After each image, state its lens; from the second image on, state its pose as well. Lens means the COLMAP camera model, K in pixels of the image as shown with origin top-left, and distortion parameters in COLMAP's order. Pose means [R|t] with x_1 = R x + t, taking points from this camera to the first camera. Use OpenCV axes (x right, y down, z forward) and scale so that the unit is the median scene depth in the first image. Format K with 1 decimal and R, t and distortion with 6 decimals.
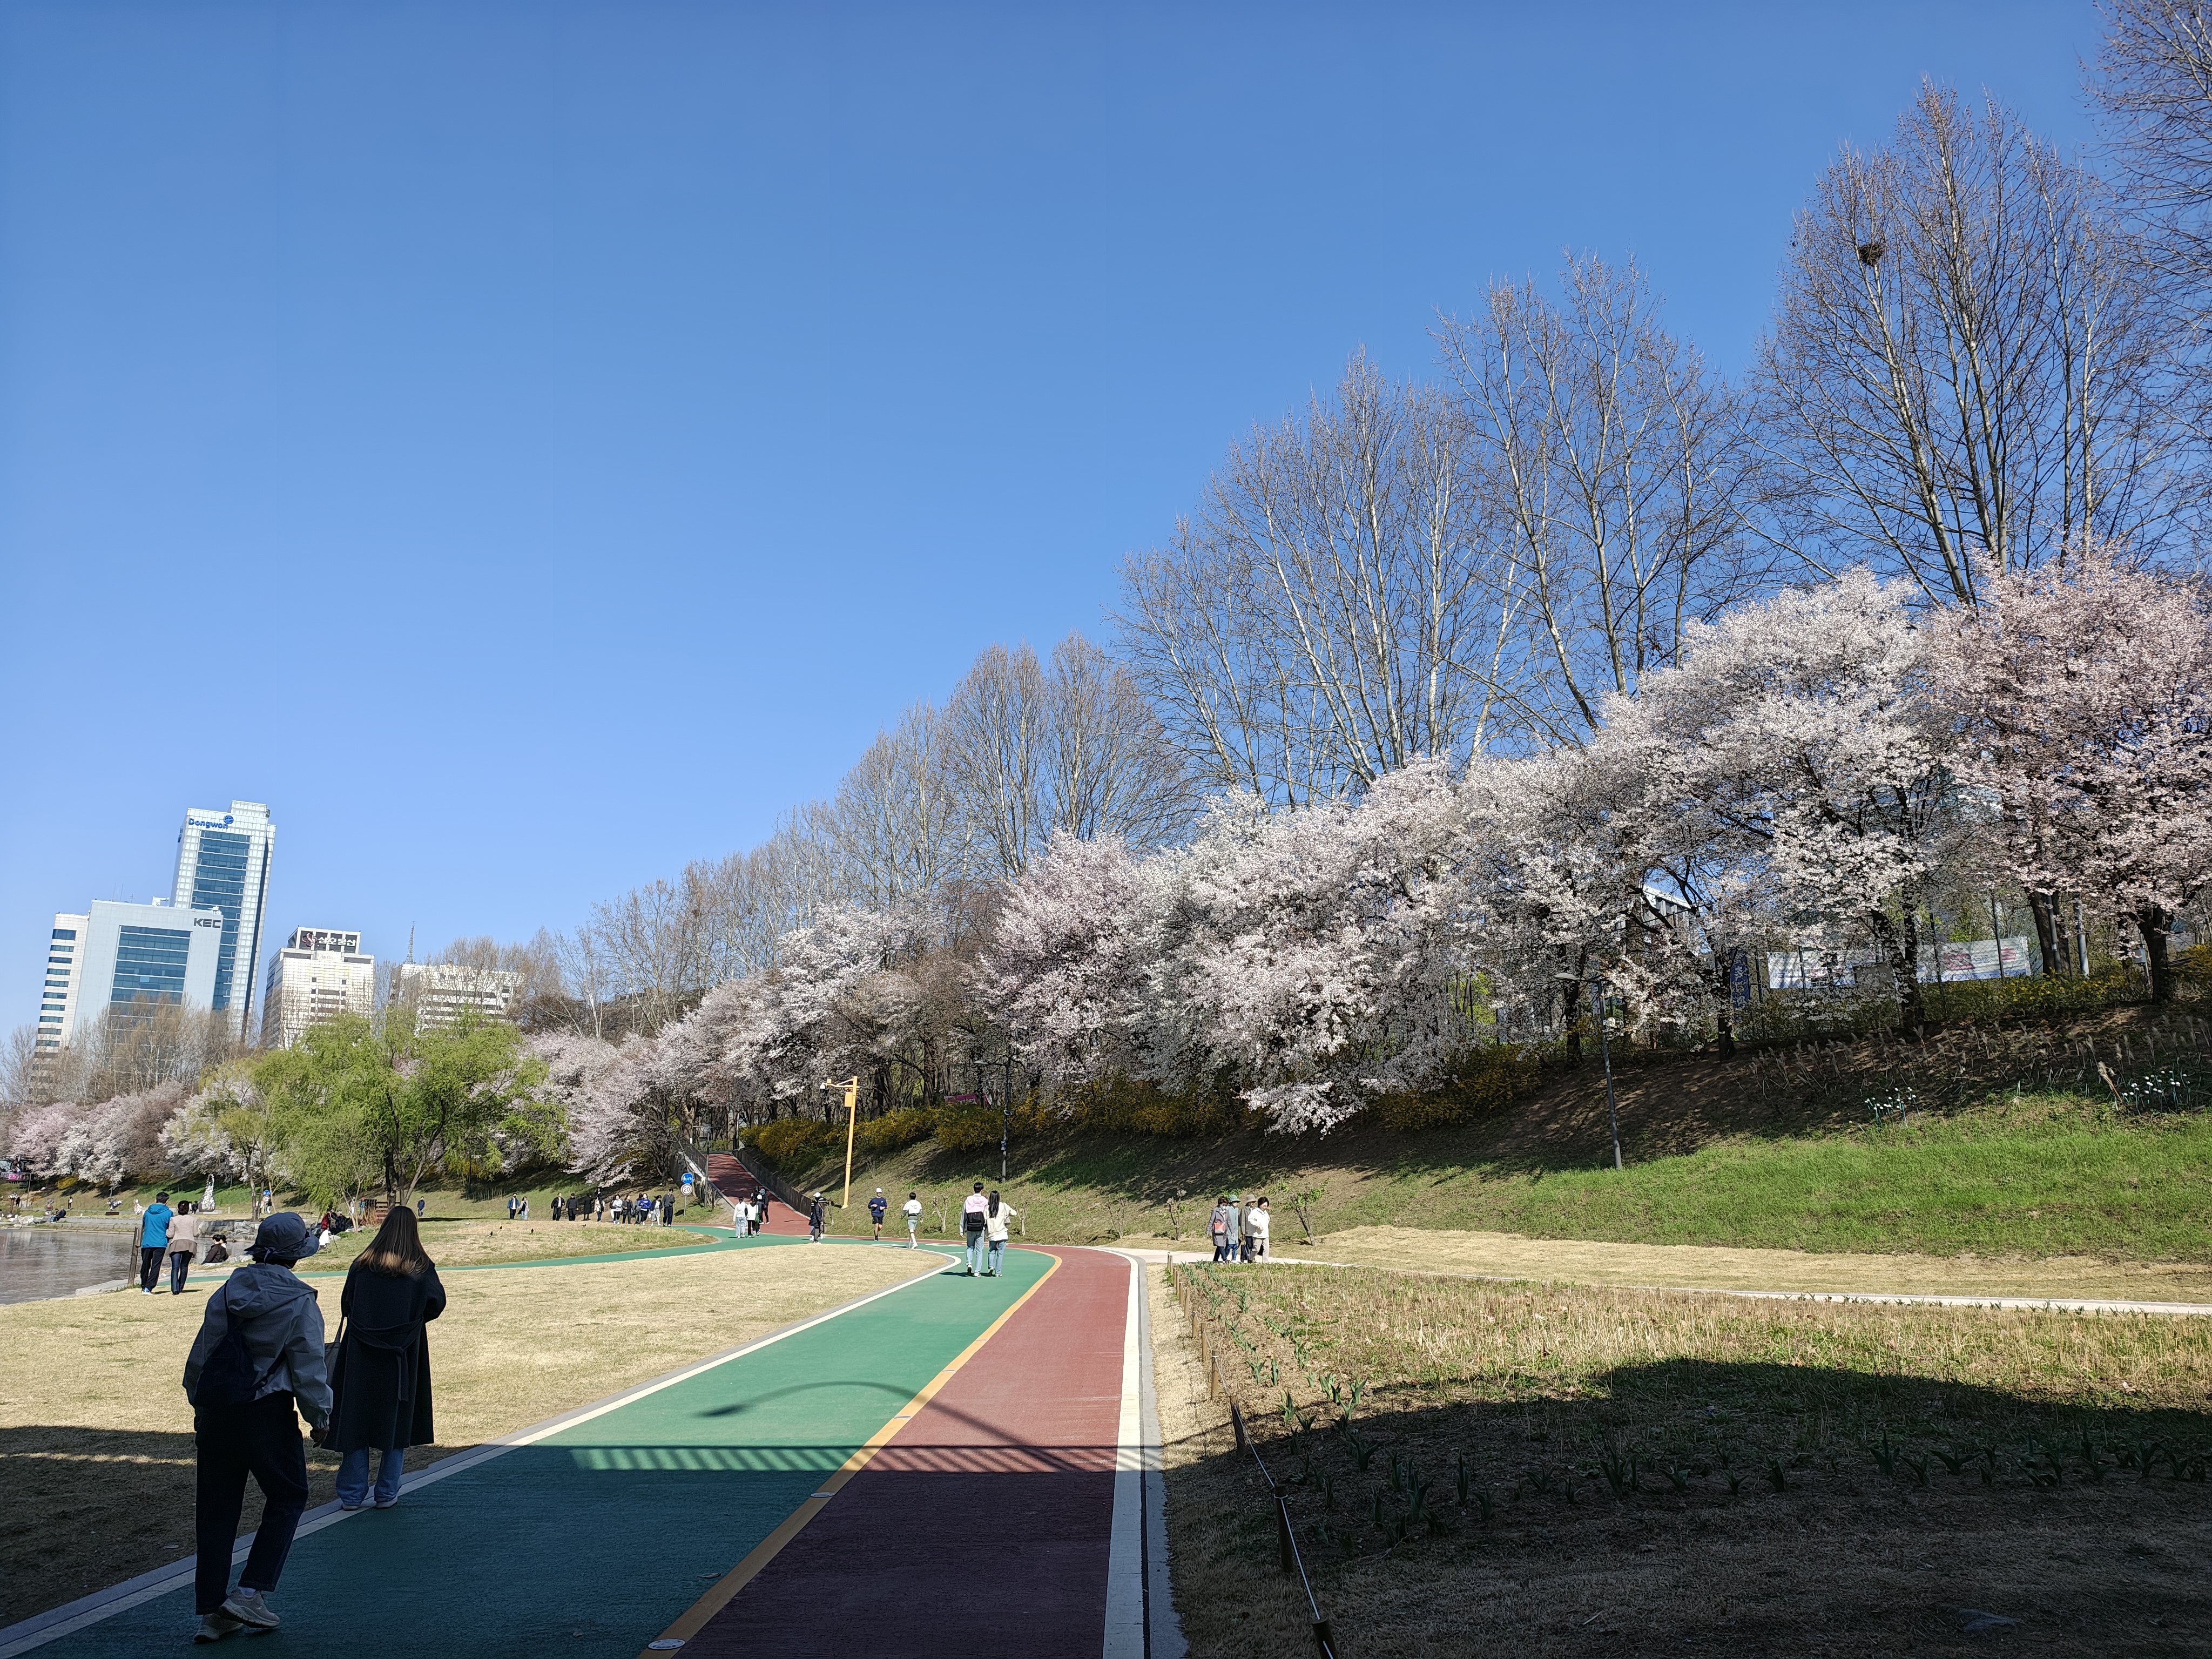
lens RADIAL K [[1560.3, 0, 1106.0], [0, 1560.3, 829.5], [0, 0, 1]] dist [0.187557, -0.323933]
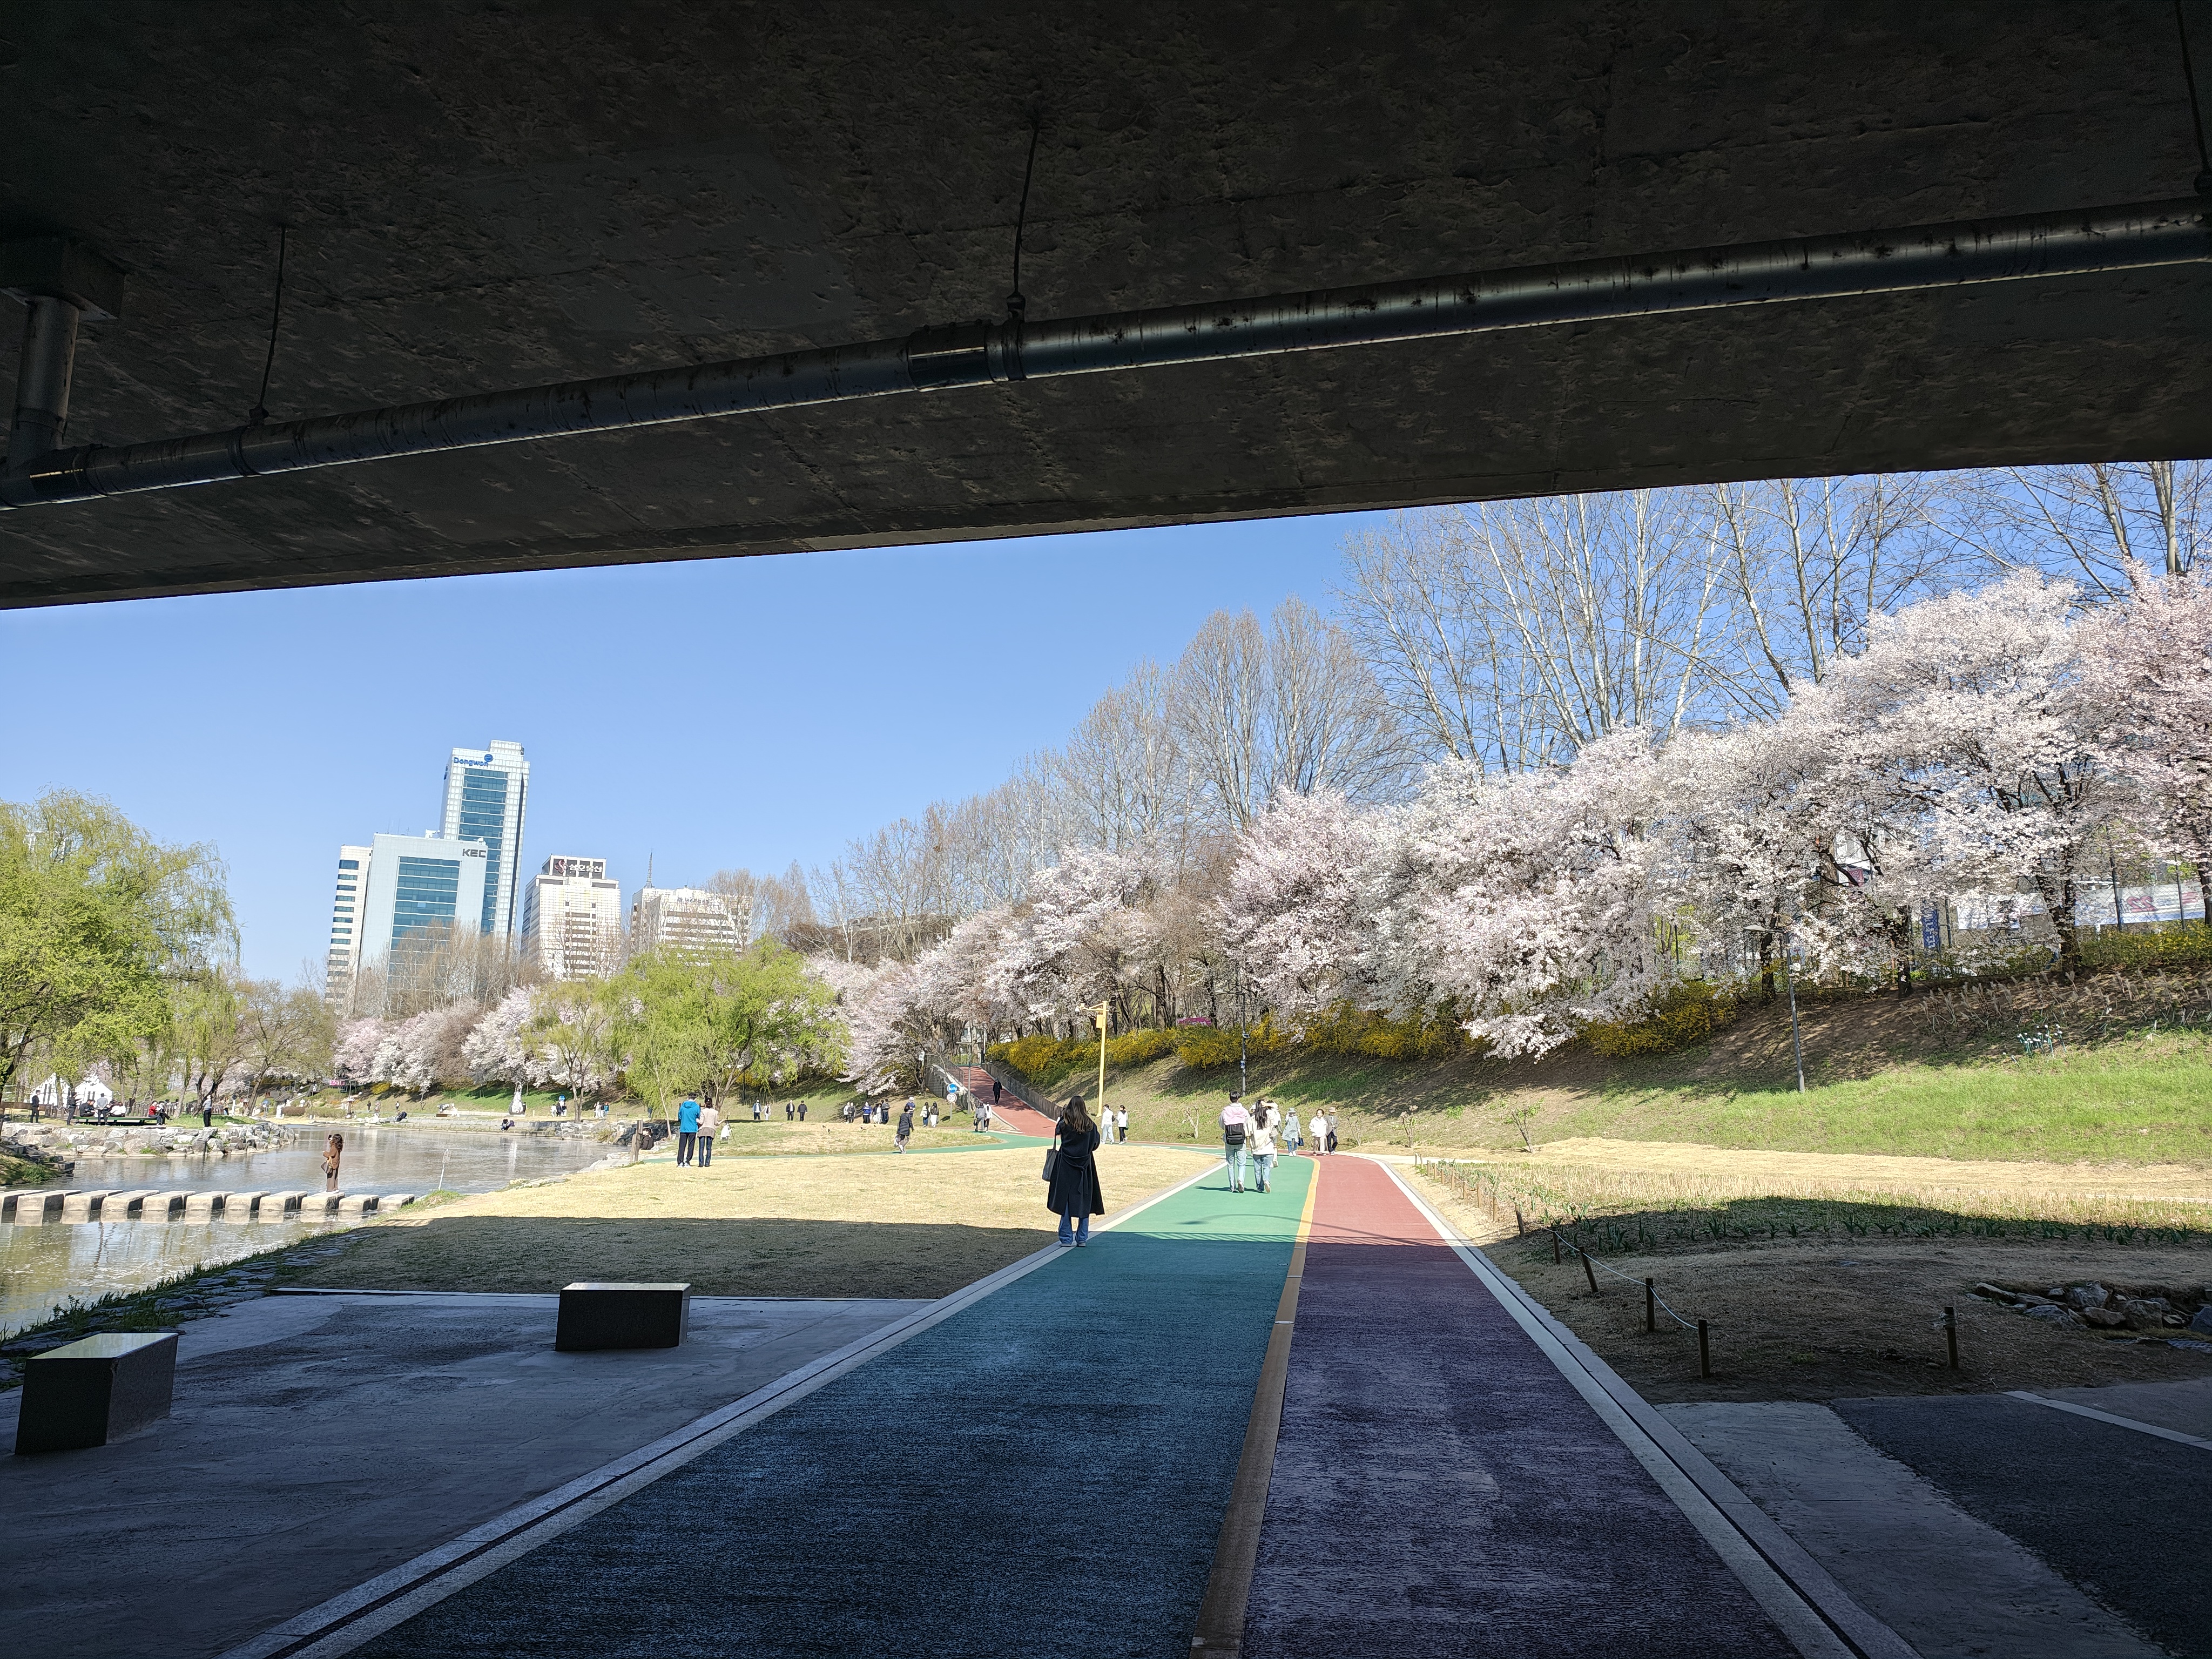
lens RADIAL K [[1495.4, 0, 1106.0], [0, 1495.4, 829.5], [0, 0, 1]] dist [0.130887, -0.160029]
pose [[0.990697, -0.013766, -0.135391, -0.021781], [0.019726, 0.998890, 0.042781, -0.026768], [0.134652, -0.045054, 0.989868, -0.123006]]
